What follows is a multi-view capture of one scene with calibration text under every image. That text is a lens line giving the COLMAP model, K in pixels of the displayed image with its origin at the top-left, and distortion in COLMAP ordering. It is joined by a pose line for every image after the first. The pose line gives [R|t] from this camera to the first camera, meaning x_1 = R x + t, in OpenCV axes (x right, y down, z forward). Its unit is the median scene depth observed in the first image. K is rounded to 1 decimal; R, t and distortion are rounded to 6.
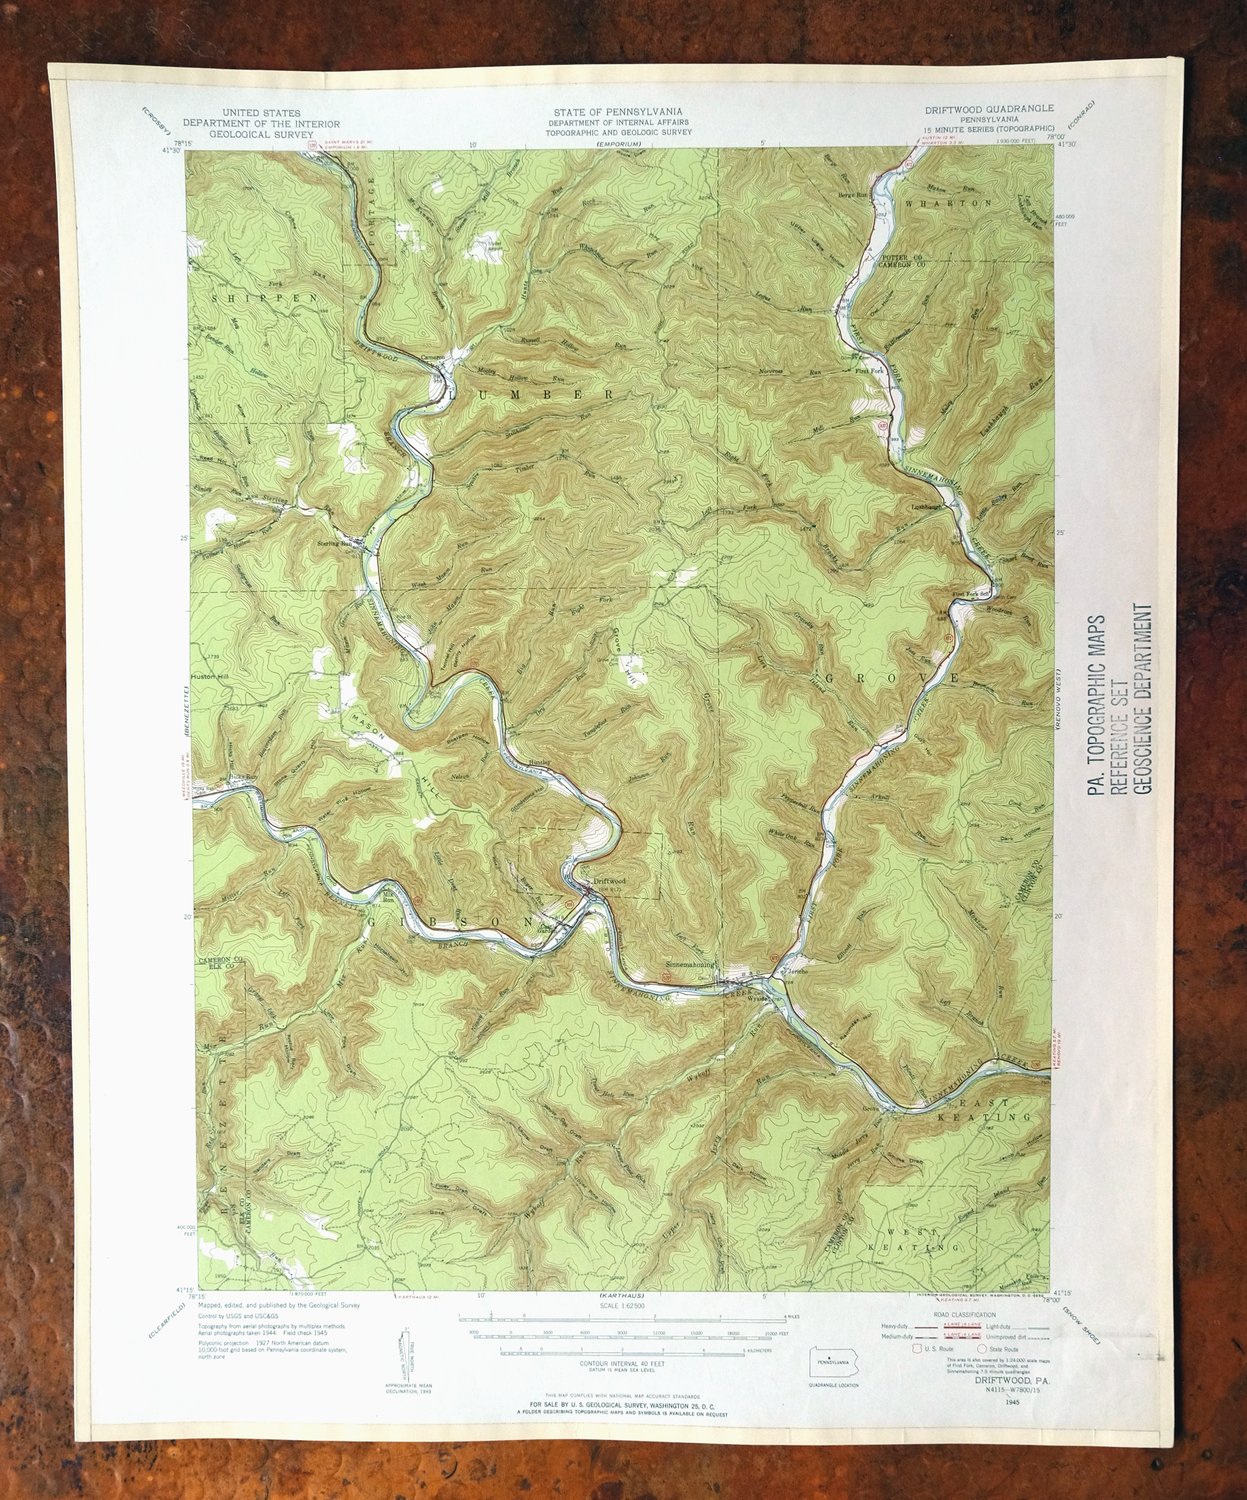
lens RADIAL K [[1171.5, 0, 623.1], [0, 1171.5, 750.4], [0, 0, 1]] dist [0.049246, 0.002940]
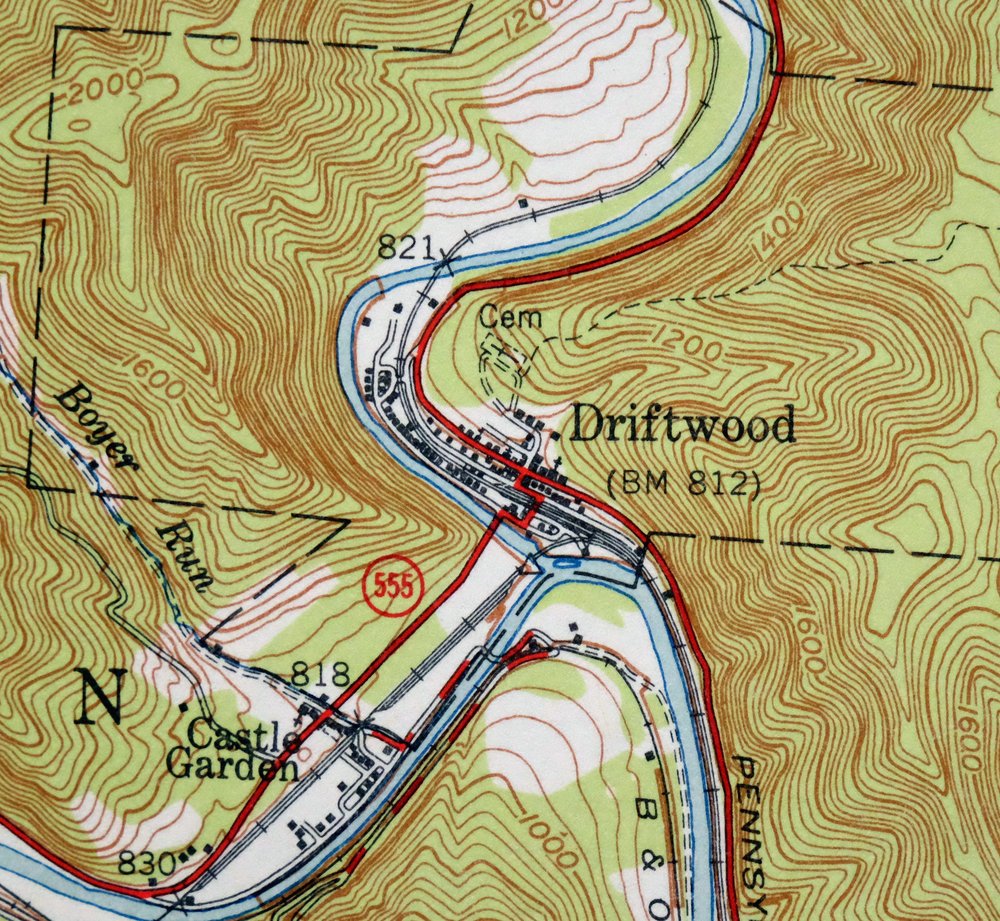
lens RADIAL K [[4028.0, 0, 500.0], [0, 4028.0, 460.5], [0, 0, 1]] dist [-0.118204, 0.000000]
pose [[0.997073, 0.027006, -0.071523, 0.001298], [-0.012083, 0.979439, 0.201380, 0.019003], [0.075490, -0.199926, 0.976899, 0.526881]]
